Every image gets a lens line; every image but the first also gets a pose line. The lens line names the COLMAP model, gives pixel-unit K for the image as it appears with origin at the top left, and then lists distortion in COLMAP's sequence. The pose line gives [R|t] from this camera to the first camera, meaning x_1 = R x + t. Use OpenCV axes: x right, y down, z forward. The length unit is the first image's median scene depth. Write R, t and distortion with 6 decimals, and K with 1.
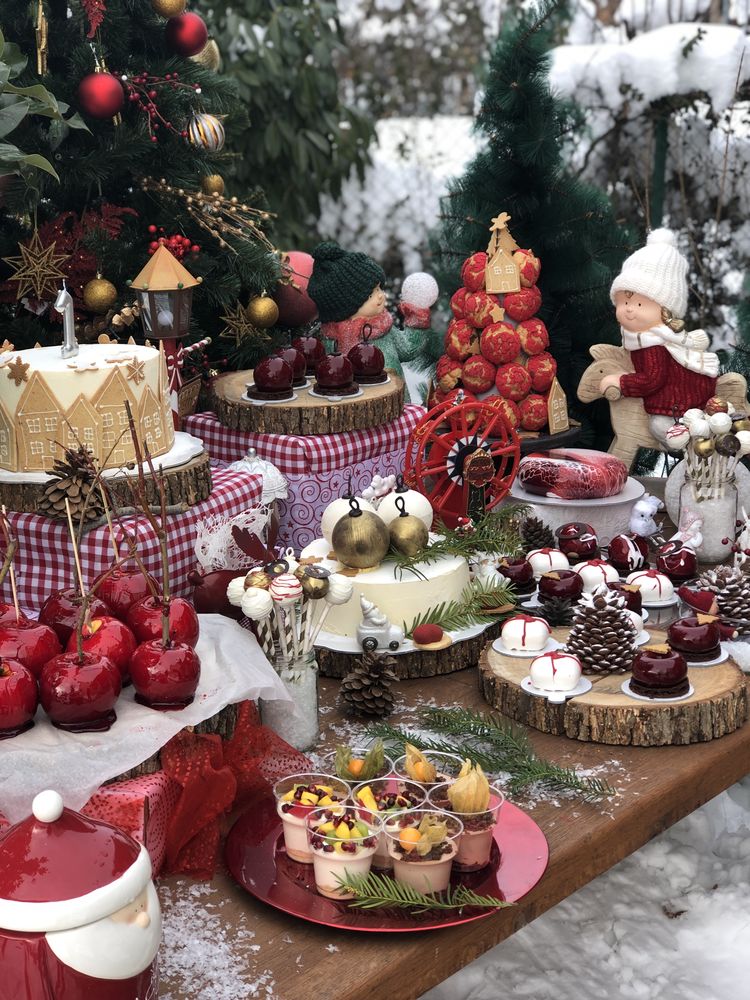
lens RADIAL K [[1650.9, 0, 383.4], [0, 1650.9, 497.7], [0, 0, 1]] dist [0.010727, 0.000000]
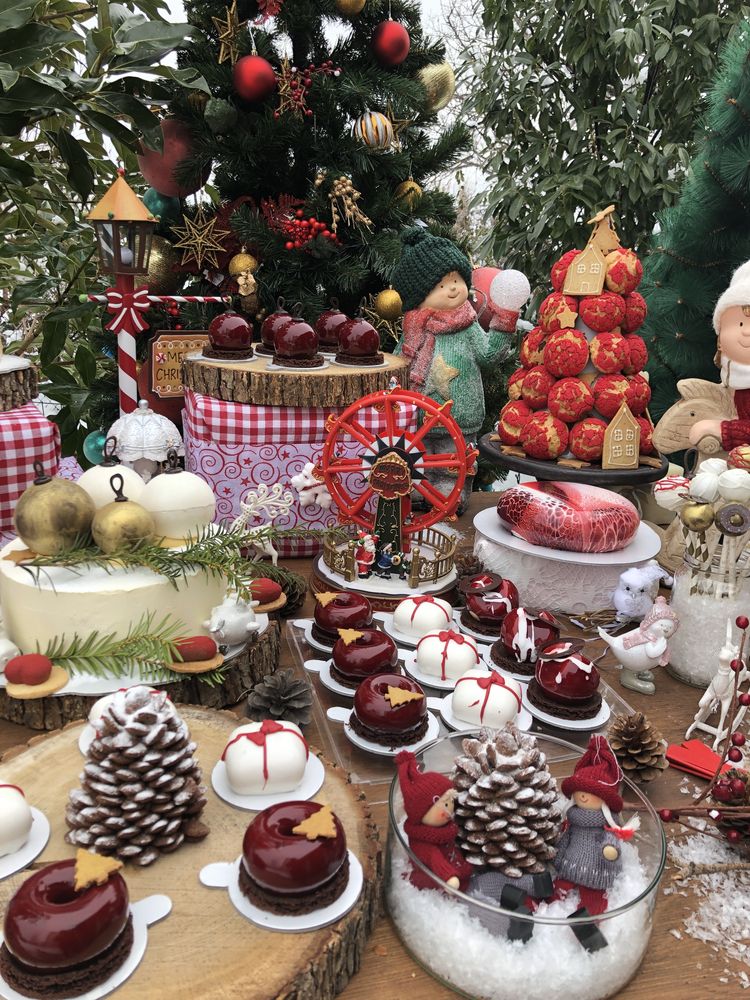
lens RADIAL K [[821.5, 0, 380.7], [0, 821.5, 495.0], [0, 0, 1]] dist [0.067469, -0.114678]
pose [[0.821055, 0.210962, -0.530437, 0.271845], [-0.203943, 0.976287, 0.072603, -0.037571], [0.533175, 0.048567, 0.844610, 0.675046]]
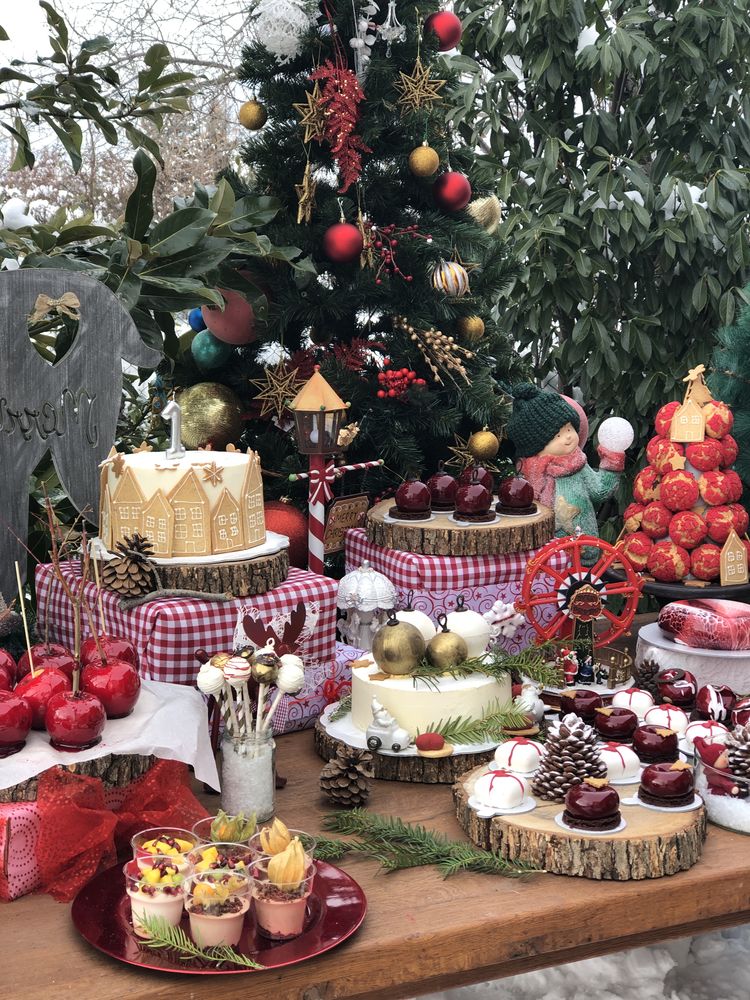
lens RADIAL K [[1650.9, 0, 379.0], [0, 1650.9, 494.2], [0, 0, 1]] dist [0.010727, 0.000000]
pose [[0.917721, 0.085047, -0.388014, 0.340597], [-0.121466, 0.990105, -0.070271, 0.002757], [0.378199, 0.111620, 0.918970, -0.004481]]
